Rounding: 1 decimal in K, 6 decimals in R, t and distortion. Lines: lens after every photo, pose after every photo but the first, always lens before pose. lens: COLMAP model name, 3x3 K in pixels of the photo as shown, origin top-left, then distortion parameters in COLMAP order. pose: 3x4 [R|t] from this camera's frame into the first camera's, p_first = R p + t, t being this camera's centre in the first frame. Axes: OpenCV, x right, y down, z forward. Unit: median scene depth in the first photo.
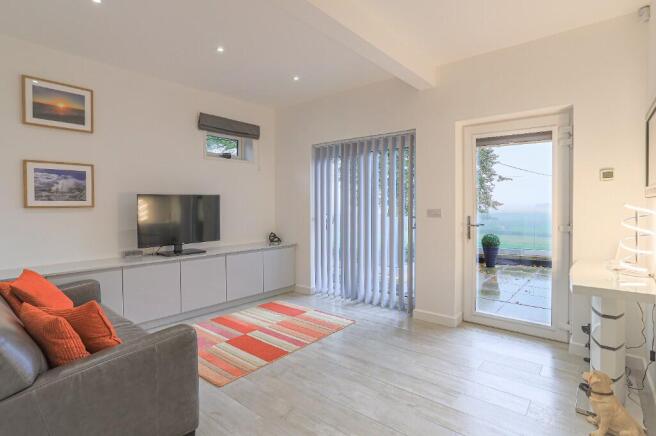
lens RADIAL K [[336.1, 0, 324.0], [0, 336.1, 217.0], [0, 0, 1]] dist [-0.029911, 0.001351]
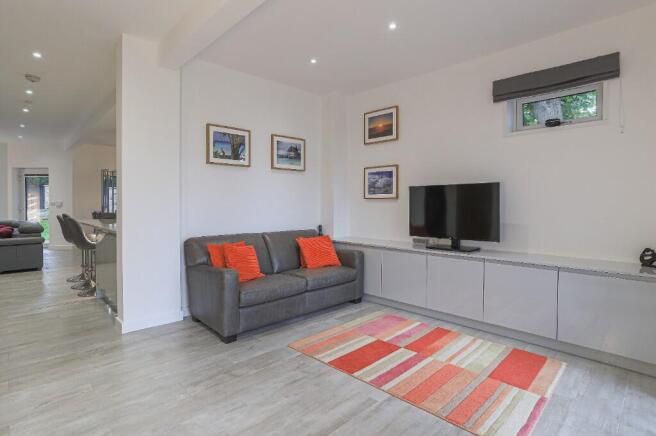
lens RADIAL K [[336.1, 0, 325.6], [0, 336.1, 210.9], [0, 0, 1]] dist [-0.029911, 0.001351]
pose [[-0.100469, 0.018445, -0.994769, 0.612790], [-0.041735, 0.998870, 0.022736, -0.000543], [0.994064, 0.043801, -0.099586, 0.888359]]
